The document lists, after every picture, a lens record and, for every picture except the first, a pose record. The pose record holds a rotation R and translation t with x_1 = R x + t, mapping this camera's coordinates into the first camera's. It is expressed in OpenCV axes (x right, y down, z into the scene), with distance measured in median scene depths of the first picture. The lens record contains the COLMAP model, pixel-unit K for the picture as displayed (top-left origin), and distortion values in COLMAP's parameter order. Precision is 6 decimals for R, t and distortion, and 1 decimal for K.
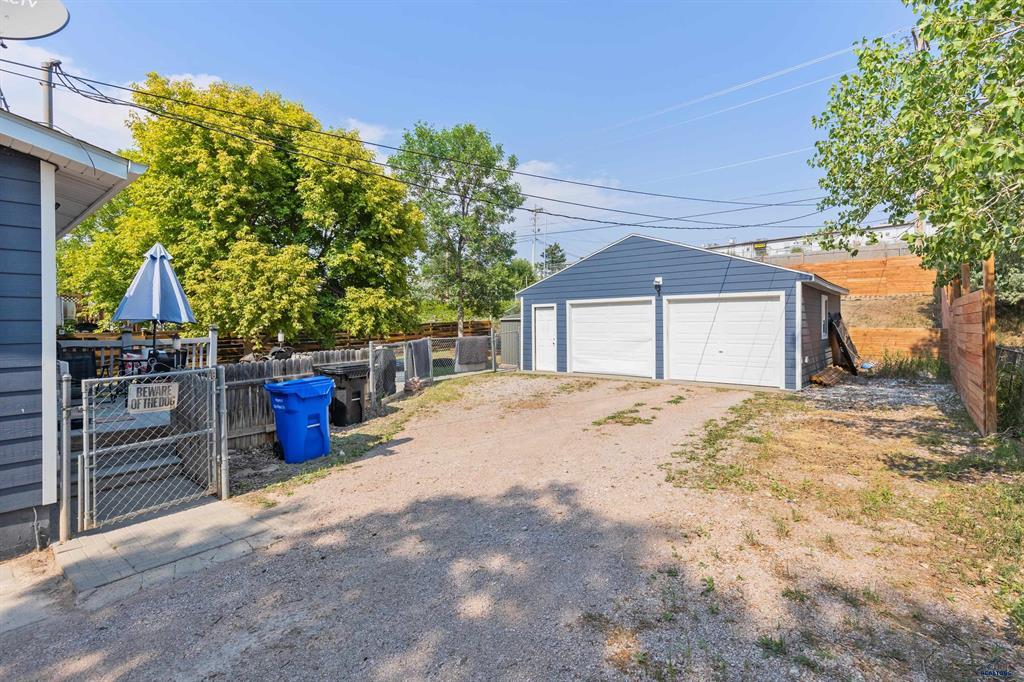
lens RADIAL K [[469.6, 0, 506.1], [0, 469.6, 330.8], [0, 0, 1]] dist [0.021034, 0.000799]
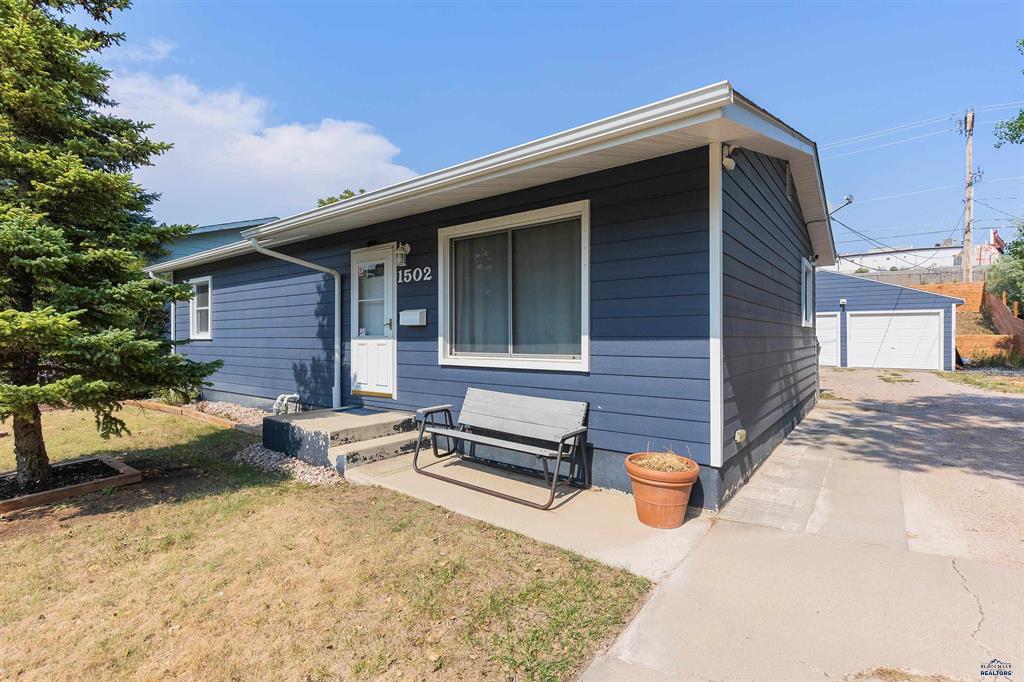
lens RADIAL K [[469.6, 0, 513.7], [0, 469.6, 332.1], [0, 0, 1]] dist [0.021034, 0.000799]
pose [[0.996744, 0.006158, 0.080394, -0.844276], [-0.004287, 0.999716, -0.023425, 0.031291], [-0.080515, 0.023004, 0.996488, -0.420194]]
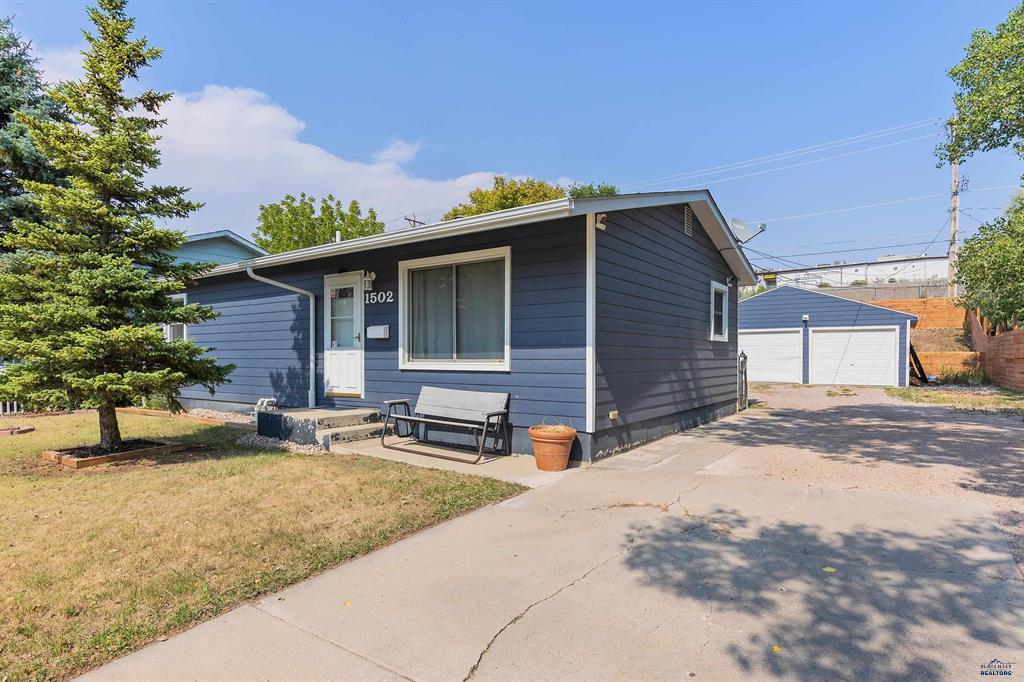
lens RADIAL K [[562.1, 0, 480.6], [0, 562.1, 362.3], [0, 0, 1]] dist [0.021952, -0.004348]
pose [[0.996429, 0.006759, 0.084158, -0.837795], [-0.006480, 0.999973, -0.003578, 0.047314], [-0.084180, 0.003020, 0.996446, -0.678193]]
